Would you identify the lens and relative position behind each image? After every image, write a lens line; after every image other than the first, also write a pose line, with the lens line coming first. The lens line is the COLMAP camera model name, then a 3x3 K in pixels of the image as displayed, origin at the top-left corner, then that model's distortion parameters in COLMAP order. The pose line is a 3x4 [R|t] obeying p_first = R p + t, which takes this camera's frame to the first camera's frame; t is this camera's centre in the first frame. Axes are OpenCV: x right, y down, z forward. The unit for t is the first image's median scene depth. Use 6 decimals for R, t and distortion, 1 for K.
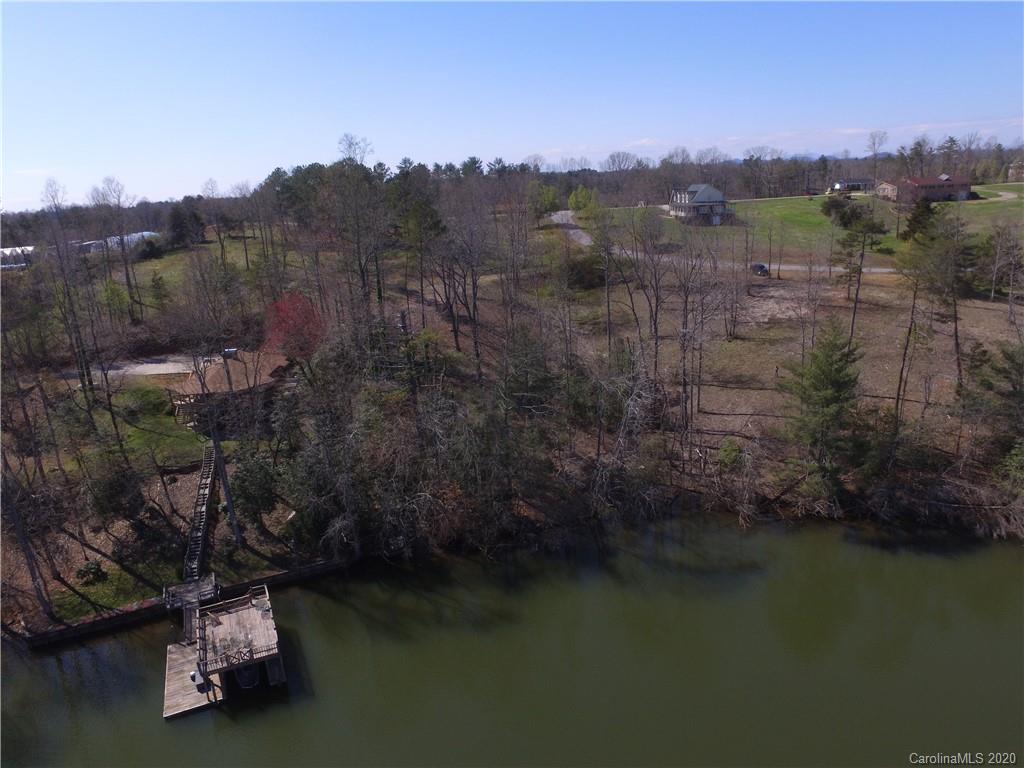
lens RADIAL K [[691.2, 0, 513.3], [0, 691.2, 379.6], [0, 0, 1]] dist [-0.114026, 0.088038]
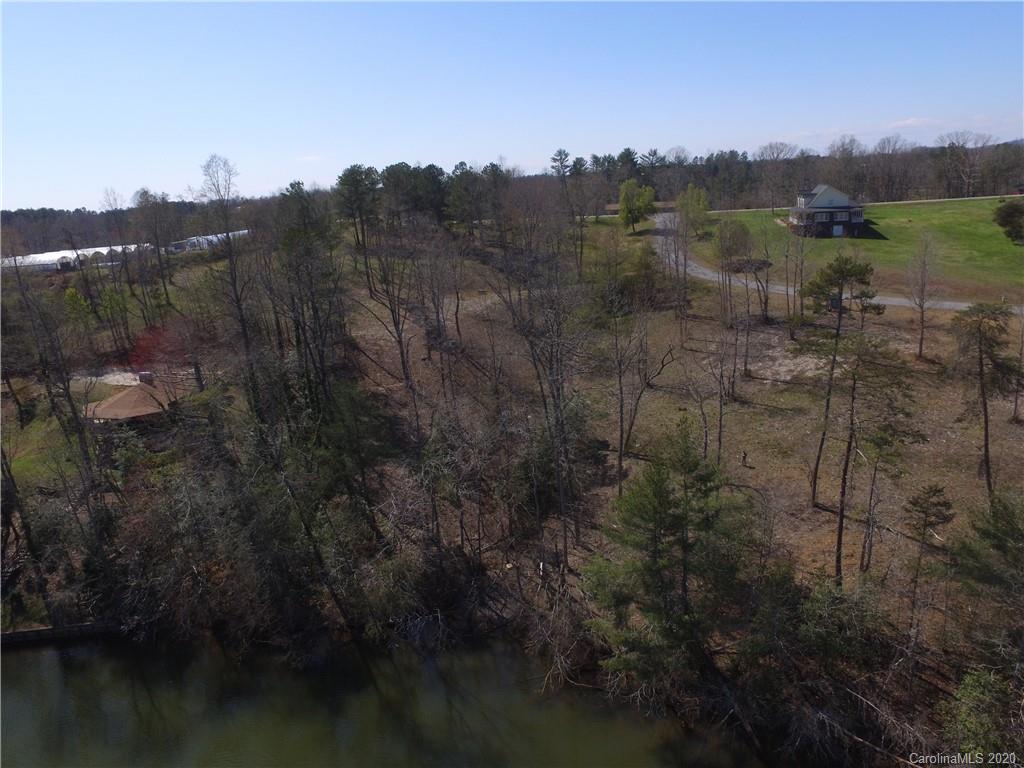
lens RADIAL K [[691.2, 0, 513.3], [0, 691.2, 379.6], [0, 0, 1]] dist [-0.114026, 0.088038]
pose [[0.945979, 0.084900, -0.312915, 0.185522], [-0.078401, 0.996365, 0.033321, -0.050507], [0.314606, -0.006988, 0.949197, 0.110829]]
